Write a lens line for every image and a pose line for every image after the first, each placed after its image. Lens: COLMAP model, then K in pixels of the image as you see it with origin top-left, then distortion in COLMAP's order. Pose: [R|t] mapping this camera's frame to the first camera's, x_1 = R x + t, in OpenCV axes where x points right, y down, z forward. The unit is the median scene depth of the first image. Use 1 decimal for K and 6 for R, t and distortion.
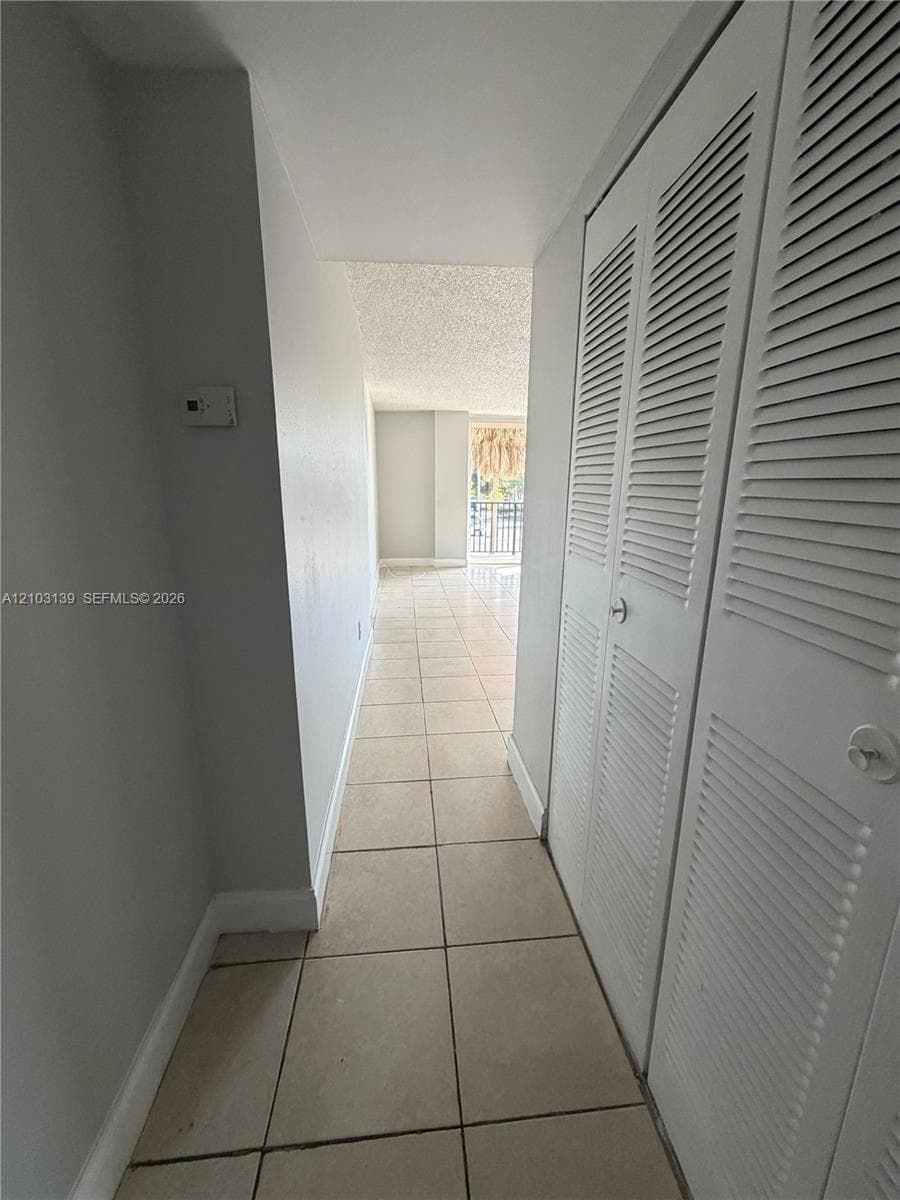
lens RADIAL K [[524.8, 0, 450.0], [0, 524.8, 600.0], [0, 0, 1]] dist [0.005191, -0.000504]
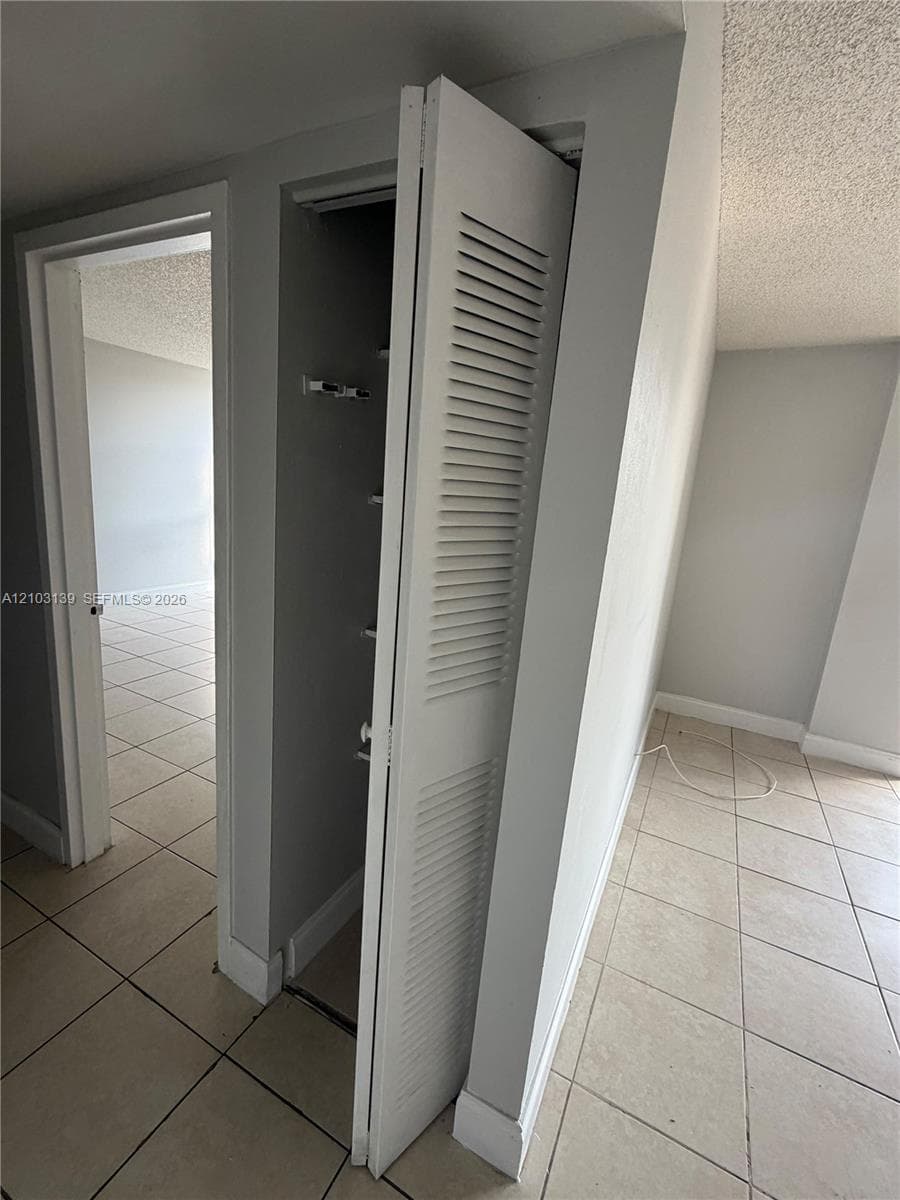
lens RADIAL K [[524.8, 0, 450.0], [0, 524.8, 600.0], [0, 0, 1]] dist [0.005191, -0.000504]
pose [[0.837553, 0.211999, -0.503548, -0.074317], [-0.218984, 0.974639, 0.046095, -0.131350], [0.500550, 0.071662, 0.862737, 0.549032]]
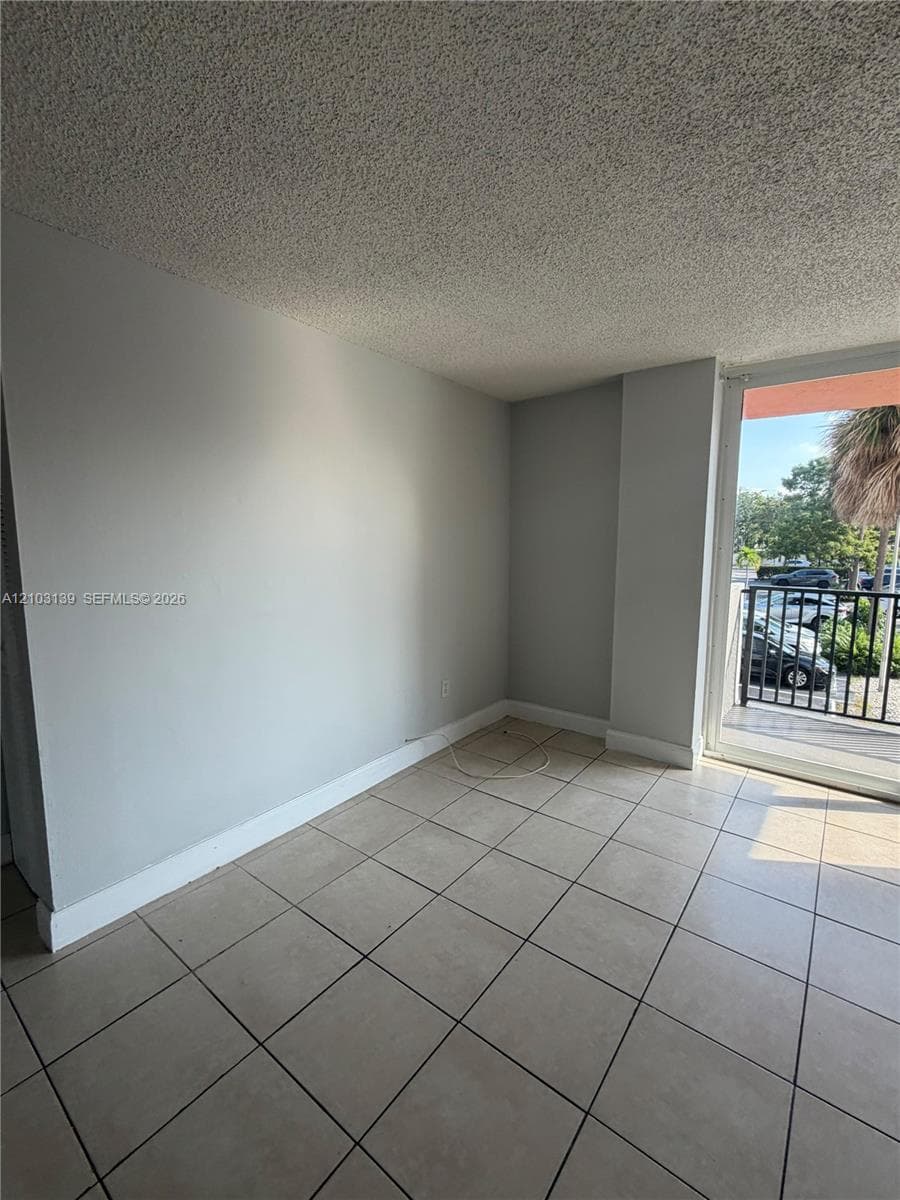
lens RADIAL K [[524.8, 0, 450.0], [0, 524.8, 600.0], [0, 0, 1]] dist [0.005191, -0.000504]
pose [[0.727610, 0.109824, -0.677142, 0.141019], [-0.166222, 0.985911, -0.018708, -0.146874], [0.665547, 0.126168, 0.735614, 0.615710]]
